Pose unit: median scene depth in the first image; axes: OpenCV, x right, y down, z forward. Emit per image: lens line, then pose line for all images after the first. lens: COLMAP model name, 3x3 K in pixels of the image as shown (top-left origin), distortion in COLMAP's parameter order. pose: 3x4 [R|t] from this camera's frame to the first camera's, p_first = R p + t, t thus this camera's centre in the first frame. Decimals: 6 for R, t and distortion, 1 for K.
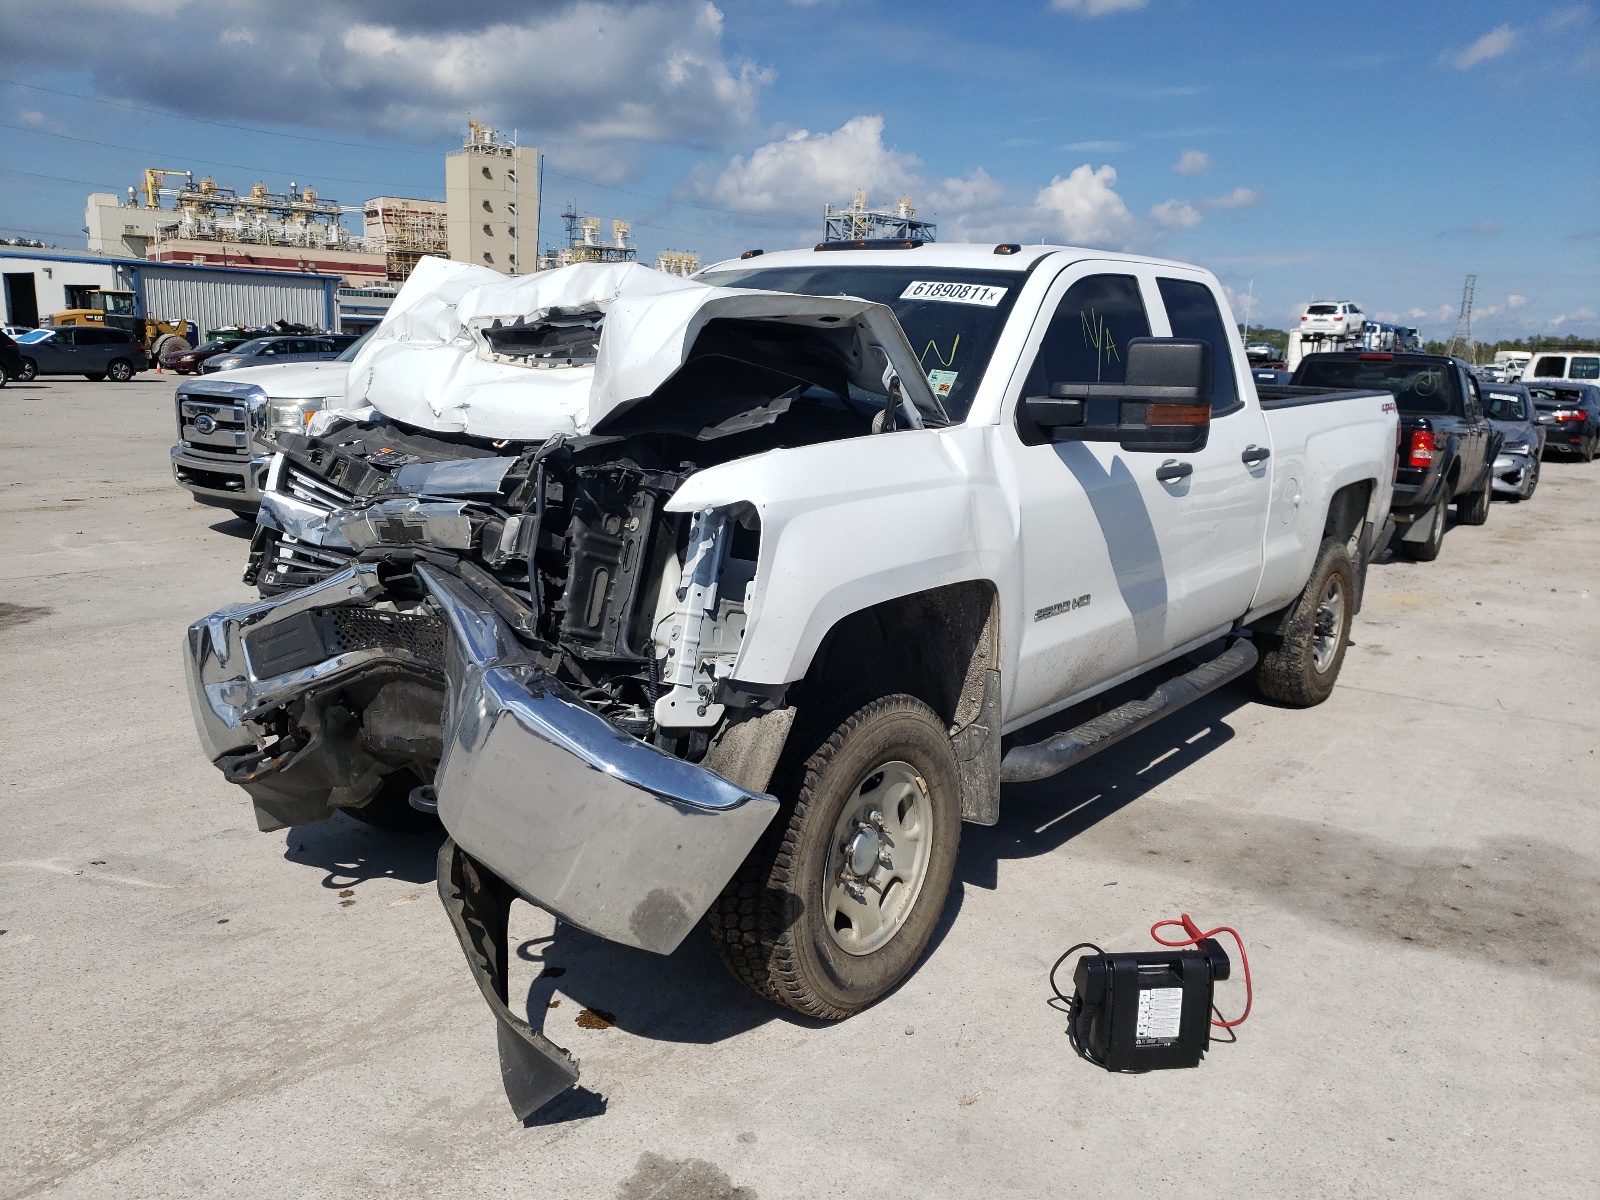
lens RADIAL K [[1243.2, 0, 800.0], [0, 1243.2, 600.0], [0, 0, 1]] dist [0.027087, -0.003760]
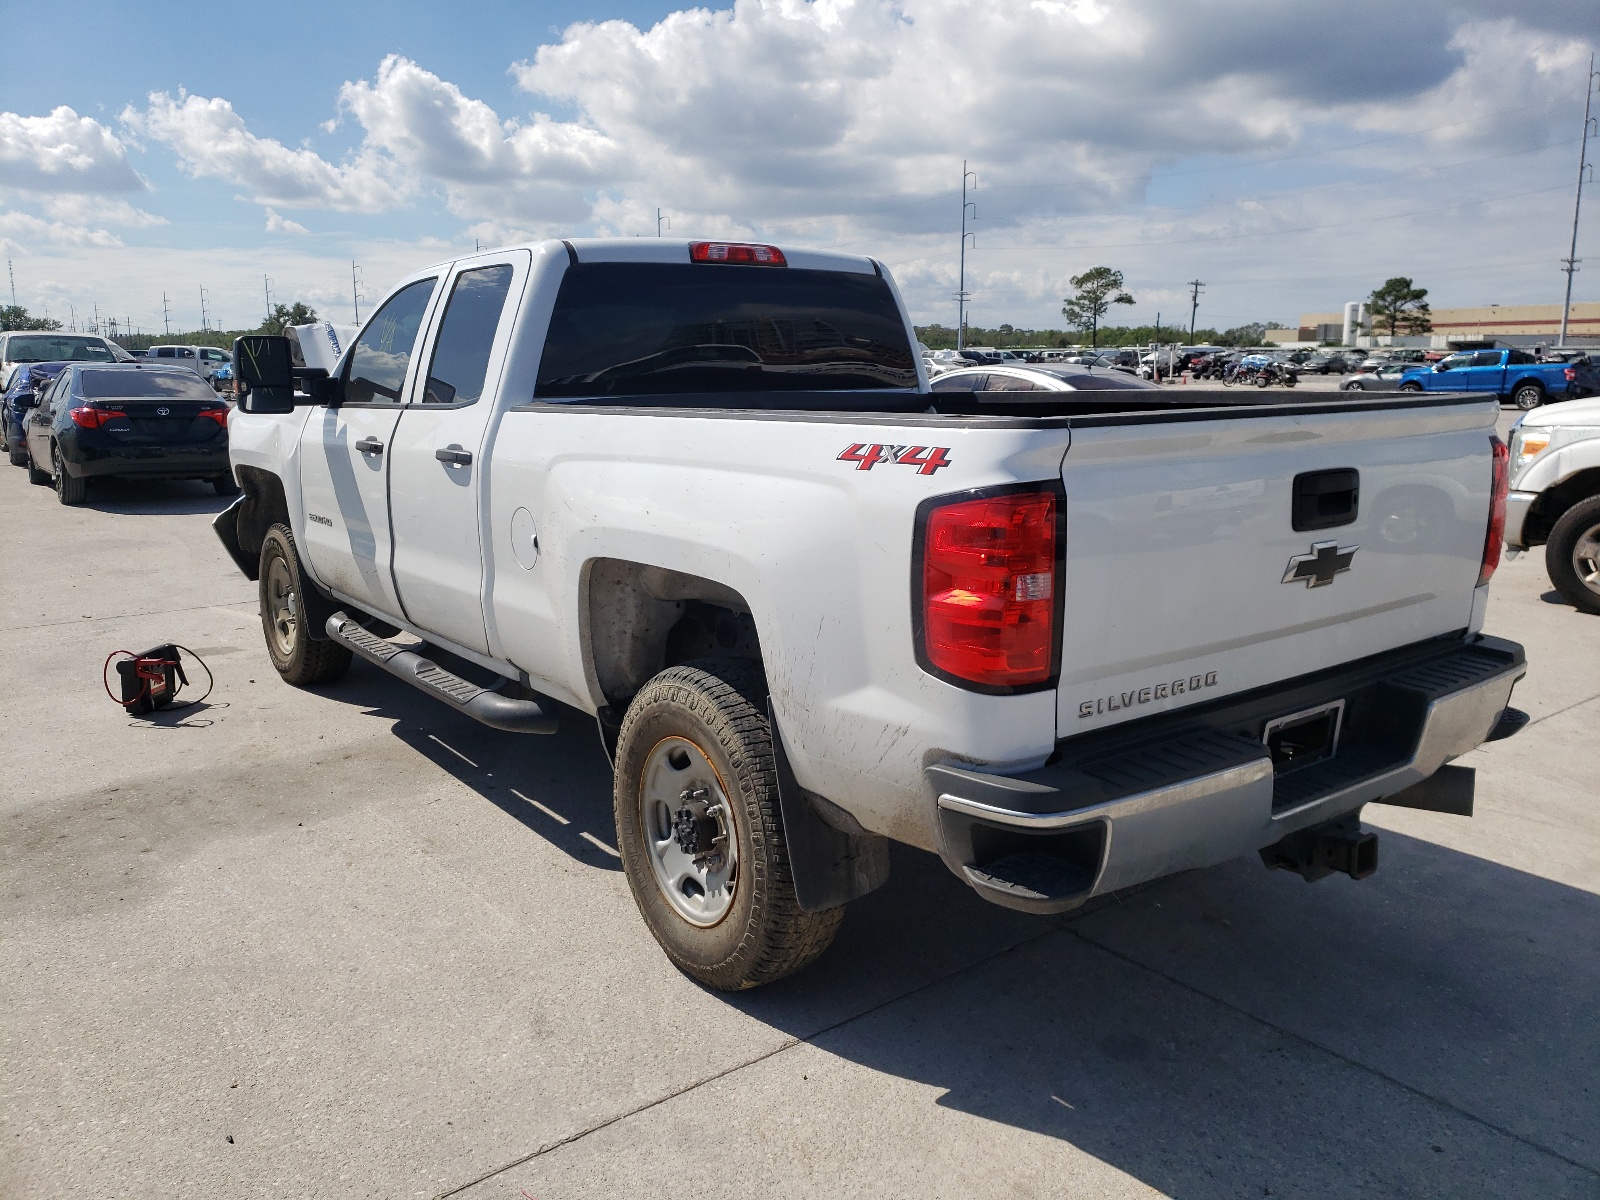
lens RADIAL K [[1243.2, 0, 800.0], [0, 1243.2, 600.0], [0, 0, 1]] dist [0.027087, -0.003760]
pose [[-0.259716, 0.144981, -0.954740, 1.253472], [-0.201817, 0.958685, 0.200480, -0.263101], [0.944361, 0.244751, -0.219726, 1.584934]]
